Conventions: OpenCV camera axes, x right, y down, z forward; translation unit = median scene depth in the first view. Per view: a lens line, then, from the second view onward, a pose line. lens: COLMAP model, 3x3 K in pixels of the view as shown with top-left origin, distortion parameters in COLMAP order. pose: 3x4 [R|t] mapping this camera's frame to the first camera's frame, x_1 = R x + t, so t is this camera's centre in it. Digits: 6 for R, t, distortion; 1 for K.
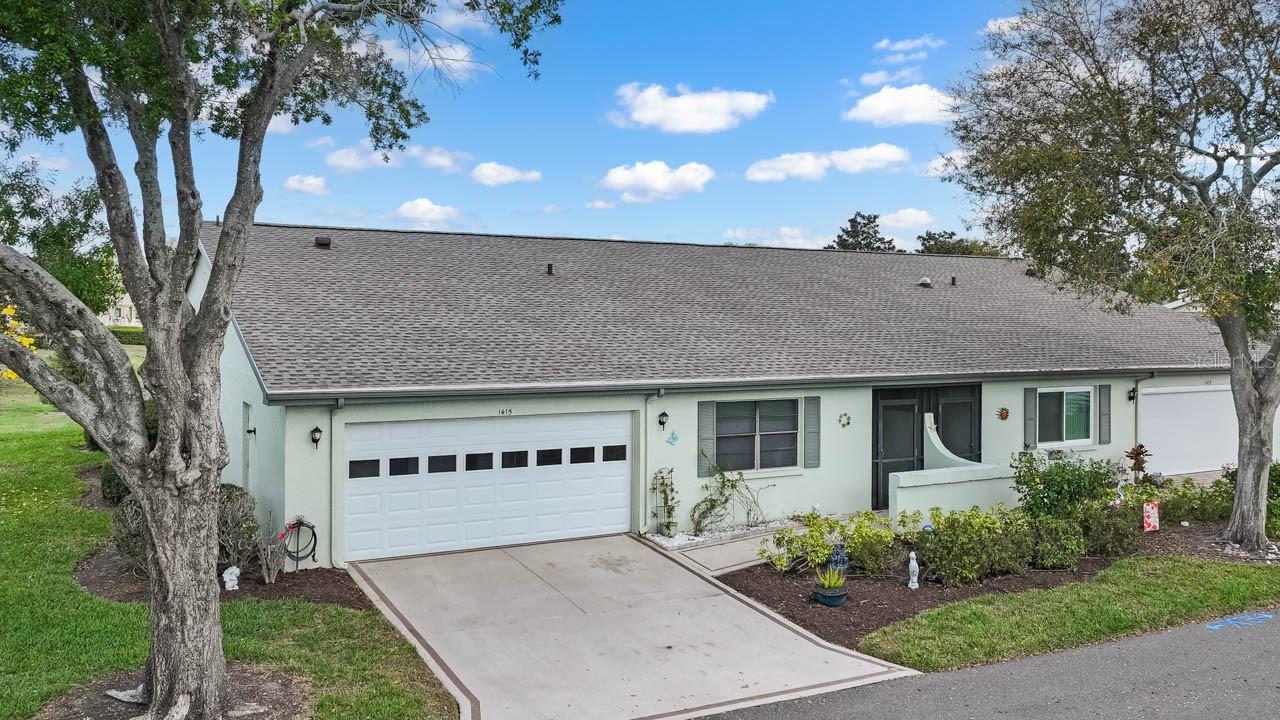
lens RADIAL K [[1023.3, 0, 640.0], [0, 1023.3, 360.0], [0, 0, 1]] dist [0.002913, -0.001565]
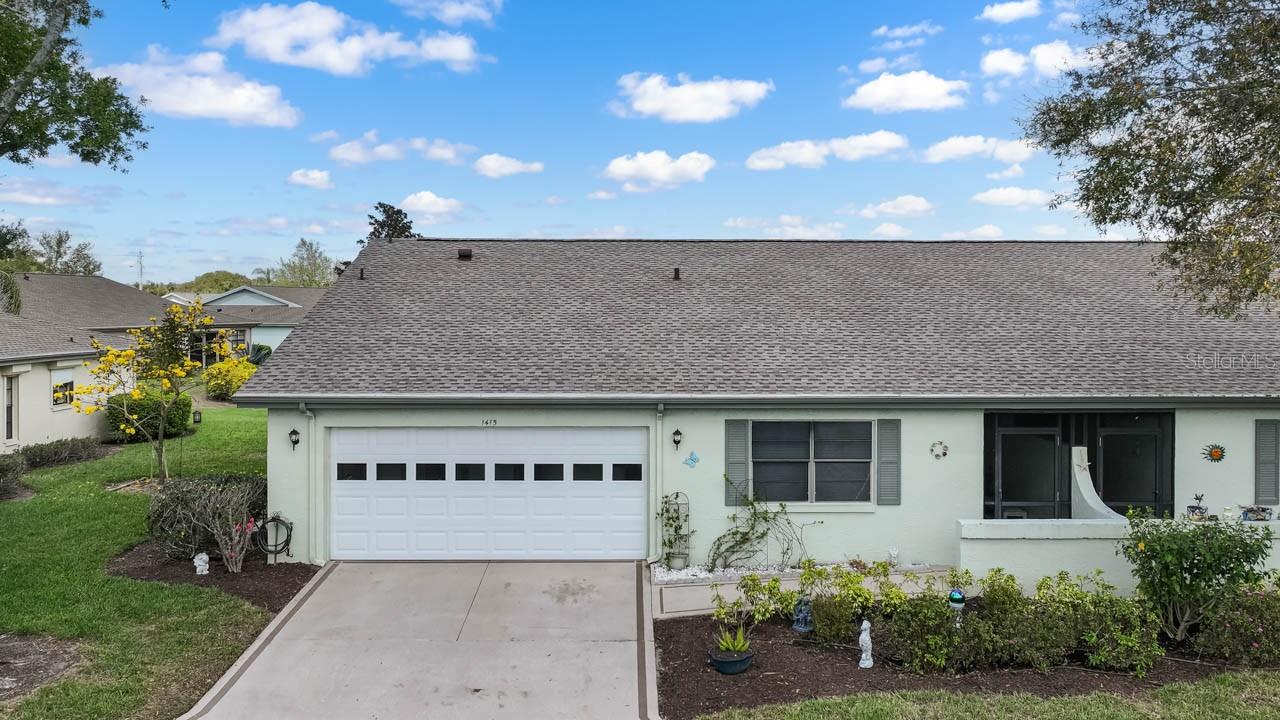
lens RADIAL K [[1026.4, 0, 640.0], [0, 1026.4, 340.7], [0, 0, 1]] dist [-0.001114, 0.005144]
pose [[0.890398, 0.005566, -0.455148, 0.405734], [-0.016521, 0.999662, -0.020096, -0.009126], [0.454882, 0.025413, 0.890189, 0.177899]]
